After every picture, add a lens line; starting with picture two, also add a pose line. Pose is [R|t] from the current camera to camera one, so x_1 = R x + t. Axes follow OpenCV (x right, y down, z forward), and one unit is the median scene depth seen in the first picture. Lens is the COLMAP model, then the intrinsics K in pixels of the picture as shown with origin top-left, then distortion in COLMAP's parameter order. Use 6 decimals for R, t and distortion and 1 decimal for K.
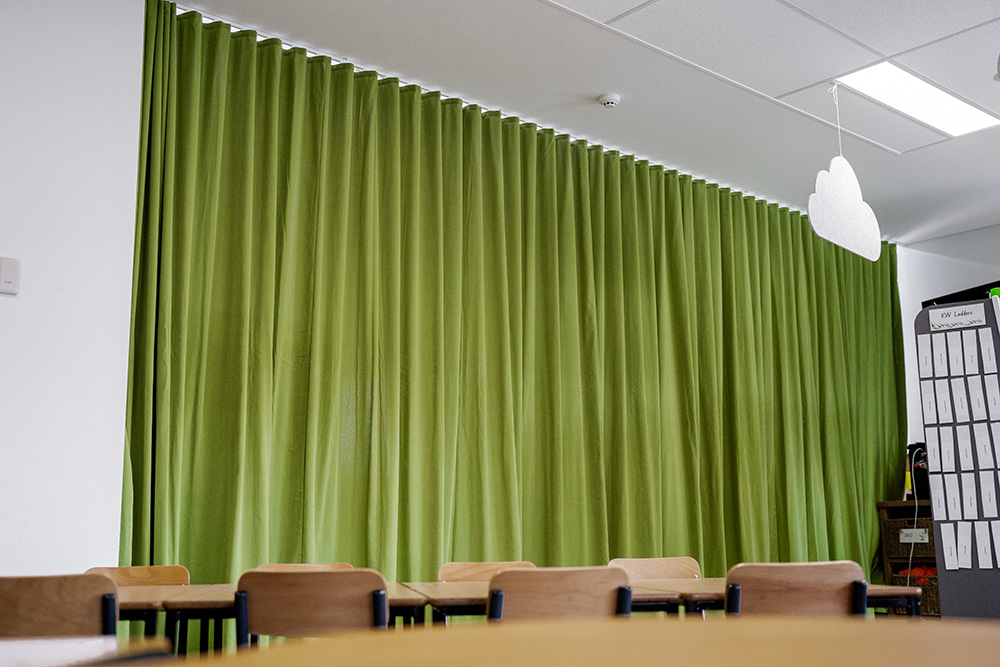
lens RADIAL K [[1129.1, 0, 500.0], [0, 1129.1, 333.5], [0, 0, 1]] dist [0.011921, 0.015323]
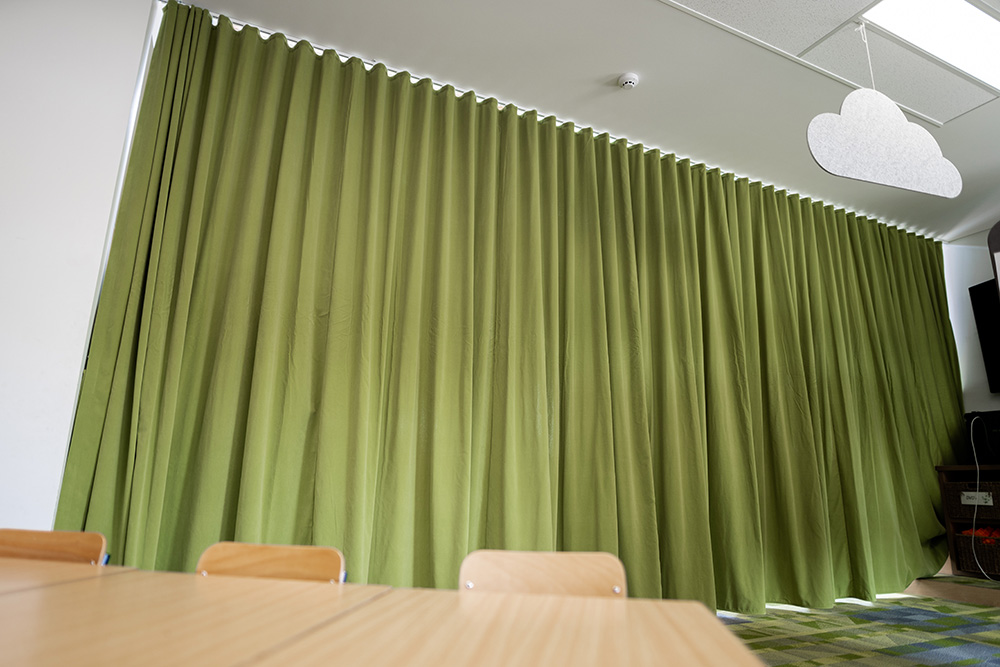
lens RADIAL K [[590.8, 0, 500.0], [0, 590.8, 333.5], [0, 0, 1]] dist [-0.018880, -0.000566]
pose [[0.953464, -0.031801, -0.299825, 0.109312], [0.014699, 0.998142, -0.059123, 0.050444], [0.301148, 0.051965, 0.952160, 0.343358]]
